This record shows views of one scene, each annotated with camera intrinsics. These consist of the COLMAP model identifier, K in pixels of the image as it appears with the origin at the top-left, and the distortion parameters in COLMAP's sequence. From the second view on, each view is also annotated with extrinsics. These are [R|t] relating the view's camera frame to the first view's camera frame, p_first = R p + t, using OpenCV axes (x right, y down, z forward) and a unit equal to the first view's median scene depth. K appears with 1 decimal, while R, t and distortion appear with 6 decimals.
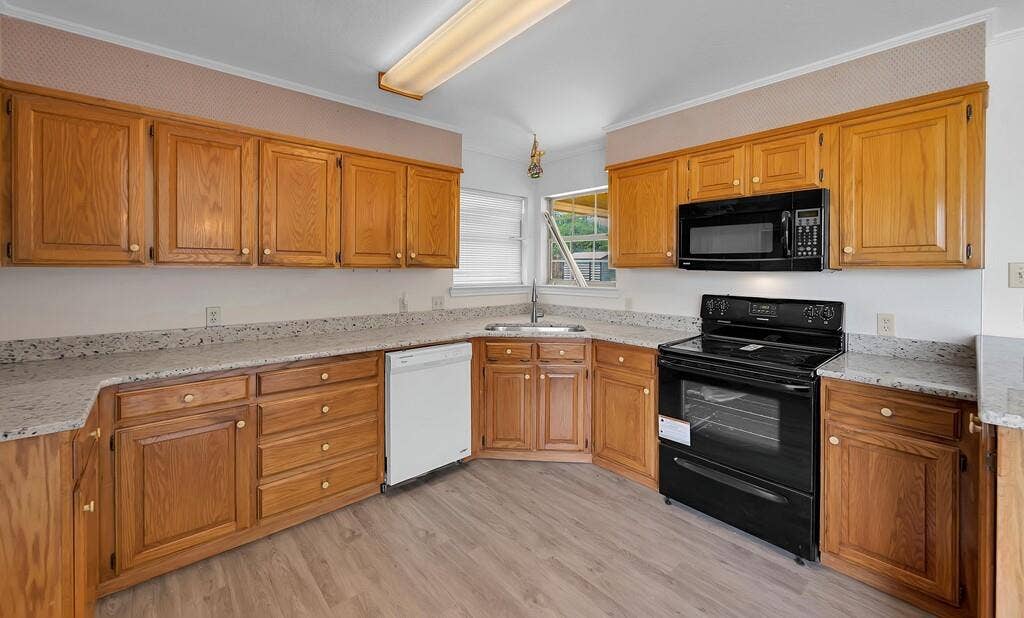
lens RADIAL K [[408.5, 0, 508.4], [0, 408.5, 267.9], [0, 0, 1]] dist [-0.002527, -0.000337]
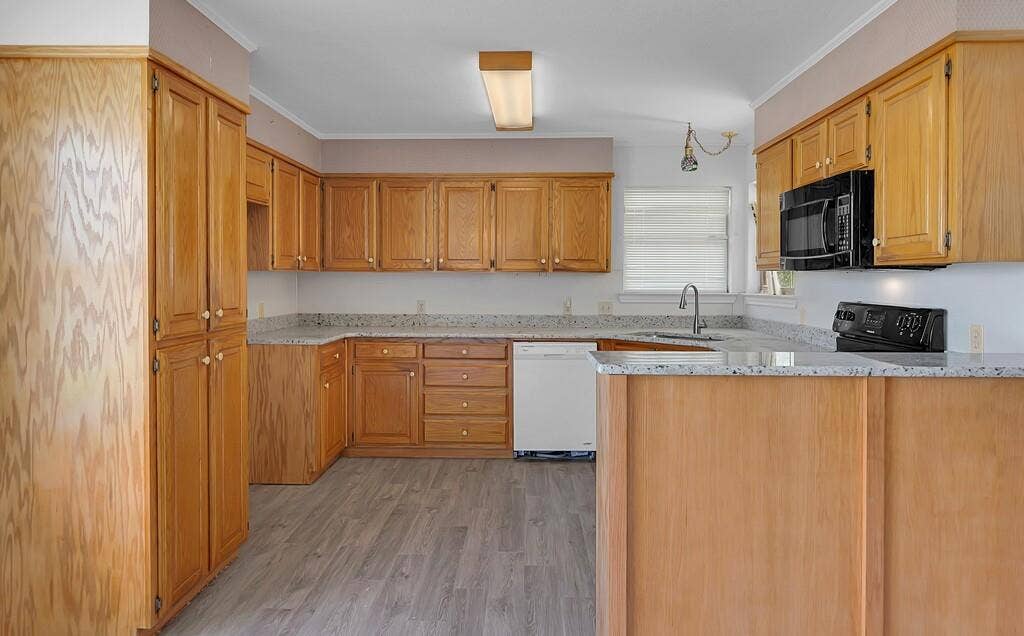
lens RADIAL K [[624.8, 0, 510.5], [0, 624.8, 284.6], [0, 0, 1]] dist [0.002413, 0.000872]
pose [[0.730322, 0.003258, -0.683095, 0.926312], [-0.000727, 0.999992, 0.003993, 0.029727], [0.683103, -0.002419, 0.730318, -0.348483]]
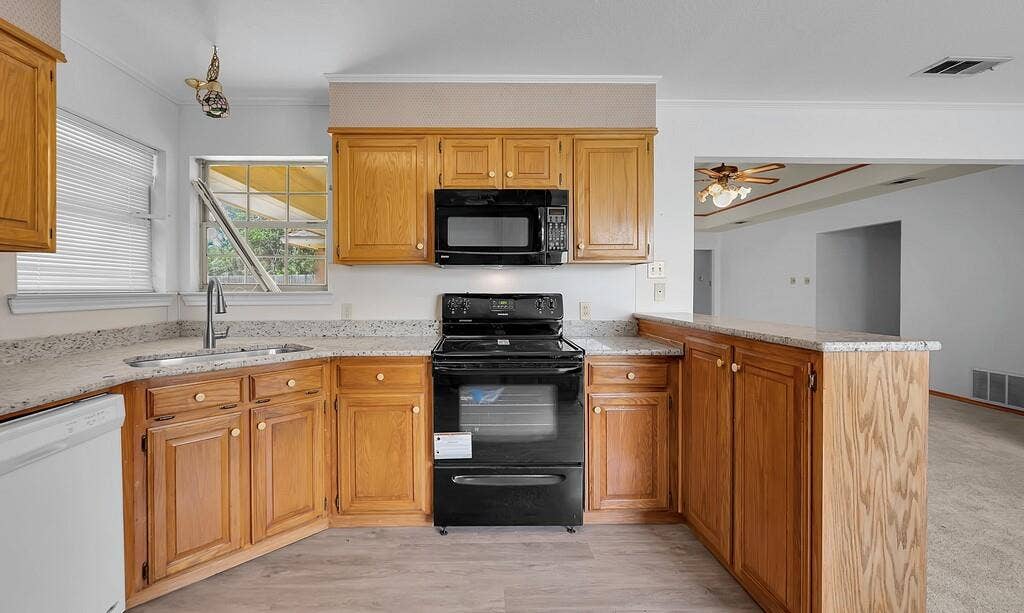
lens RADIAL K [[436.3, 0, 483.0], [0, 436.3, 291.2], [0, 0, 1]] dist [0.001472, -0.000022]
pose [[0.646663, -0.010828, 0.762699, -0.237602], [0.005234, 0.999939, 0.009758, 0.056127], [-0.762758, -0.002318, 0.646680, 0.327821]]
